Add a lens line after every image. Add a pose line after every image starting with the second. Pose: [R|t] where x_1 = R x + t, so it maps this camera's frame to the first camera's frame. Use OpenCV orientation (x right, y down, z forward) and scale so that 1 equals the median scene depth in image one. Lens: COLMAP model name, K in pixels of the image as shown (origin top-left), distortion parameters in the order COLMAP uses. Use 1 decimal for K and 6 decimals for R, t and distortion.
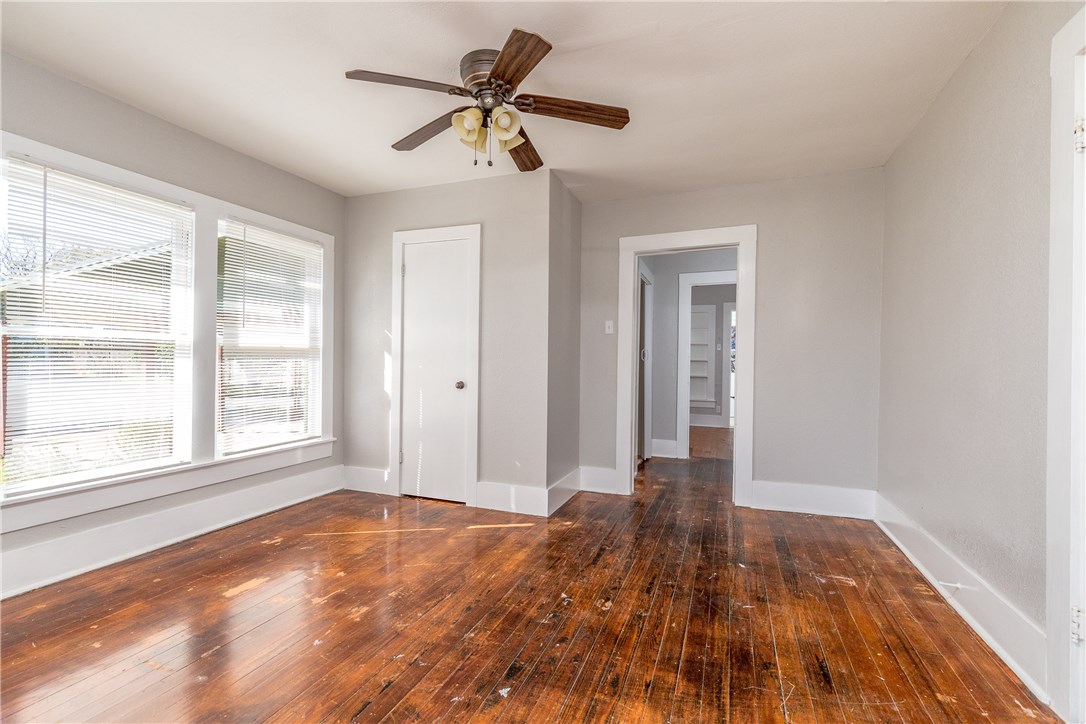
lens RADIAL K [[486.1, 0, 544.9], [0, 486.1, 362.4], [0, 0, 1]] dist [0.007975, -0.001259]
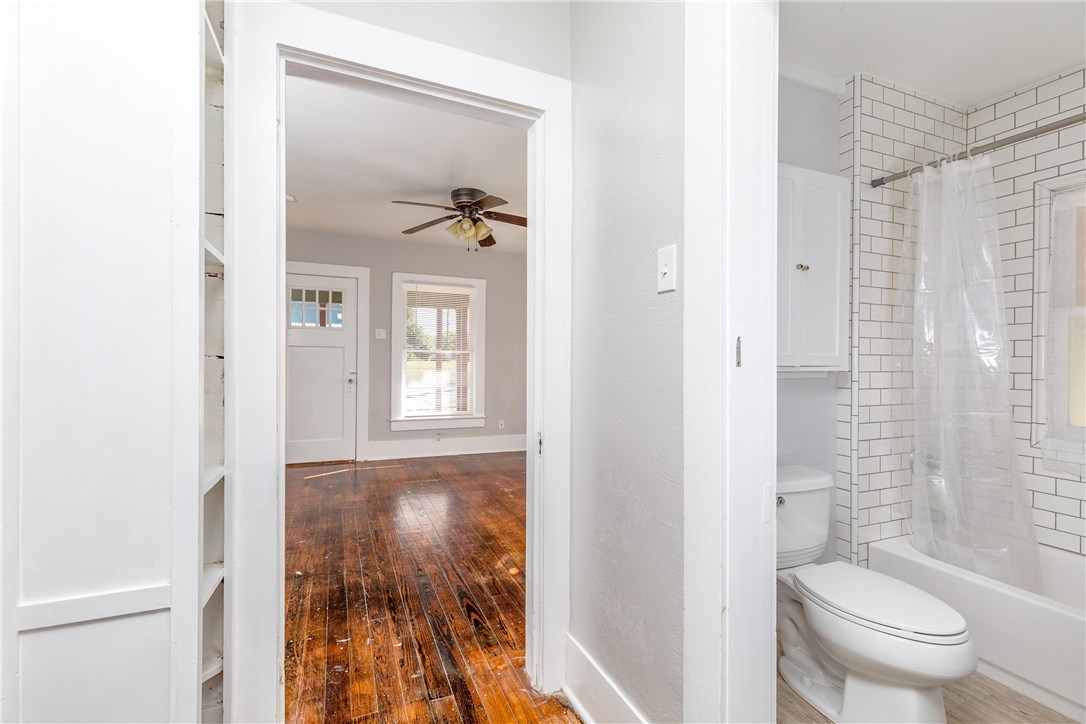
lens RADIAL K [[486.1, 0, 546.0], [0, 486.1, 359.8], [0, 0, 1]] dist [0.007975, -0.001259]
pose [[-0.716838, -0.016312, -0.697048, 0.766300], [-0.020136, 0.999794, -0.002689, -0.023296], [0.696948, 0.012108, -0.717019, 2.121296]]
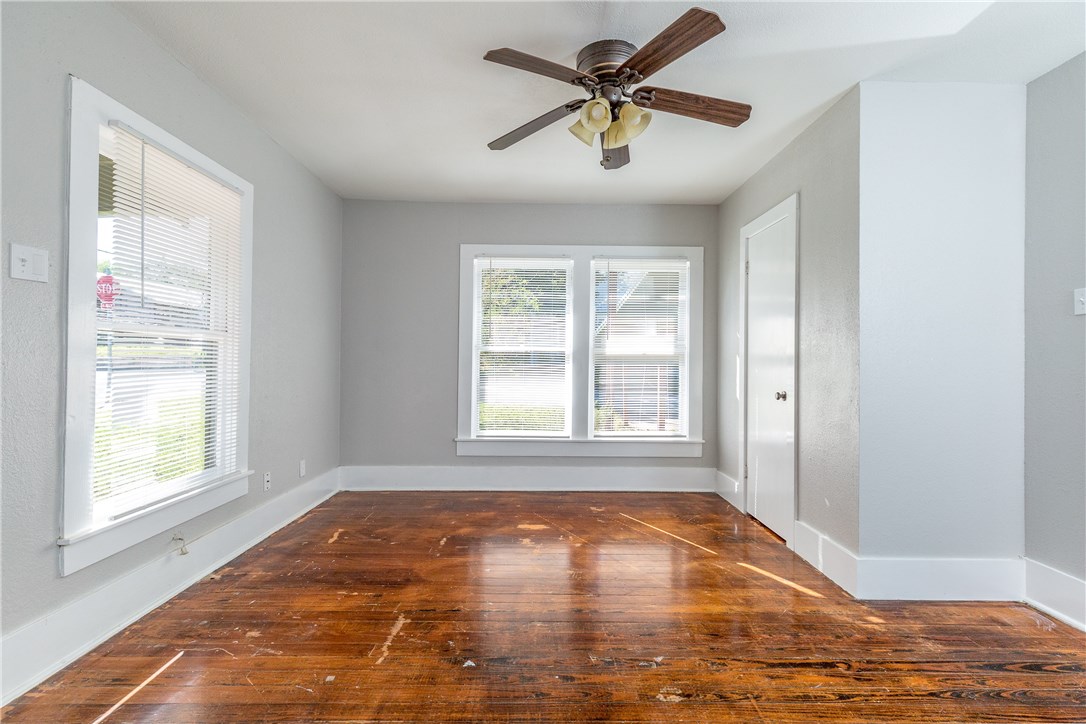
lens RADIAL K [[486.1, 0, 544.7], [0, 486.1, 362.1], [0, 0, 1]] dist [0.007975, -0.001259]
pose [[0.372041, -0.005628, -0.928199, 0.636206], [-0.008026, 0.999925, -0.009279, 0.001242], [0.928182, 0.010902, 0.371968, 0.467017]]
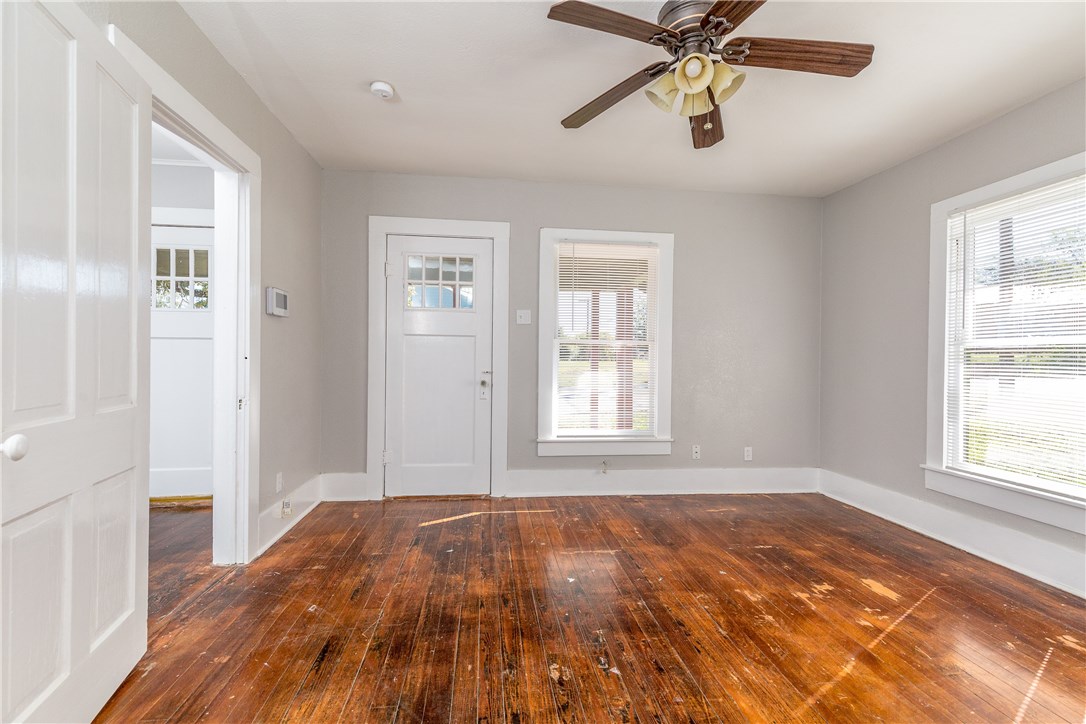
lens RADIAL K [[486.1, 0, 543.0], [0, 486.1, 361.7], [0, 0, 1]] dist [0.007975, -0.001259]
pose [[-0.883866, -0.018506, -0.467374, 0.442516], [-0.022522, 0.999742, 0.003008, 0.003257], [0.467198, 0.013185, -0.884054, 1.430261]]
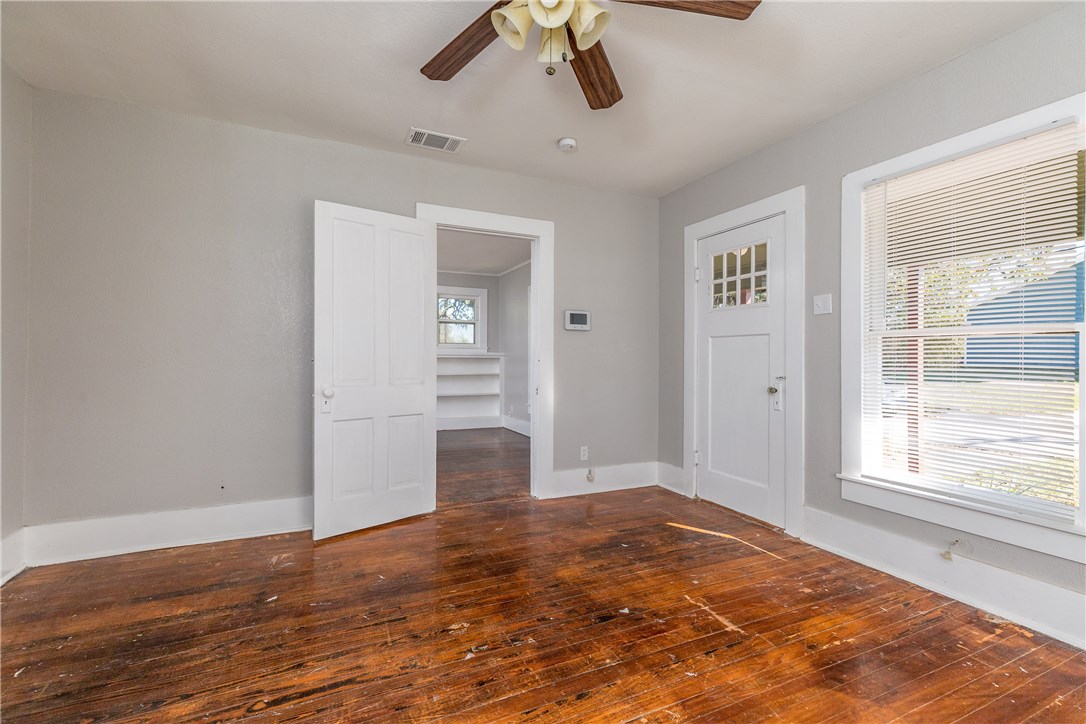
lens RADIAL K [[486.1, 0, 544.9], [0, 486.1, 361.2], [0, 0, 1]] dist [0.007975, -0.001259]
pose [[-0.717559, -0.018782, 0.696245, -0.521517], [-0.011623, 0.999820, 0.014992, -0.007565], [-0.696401, 0.002665, -0.717648, 1.316254]]
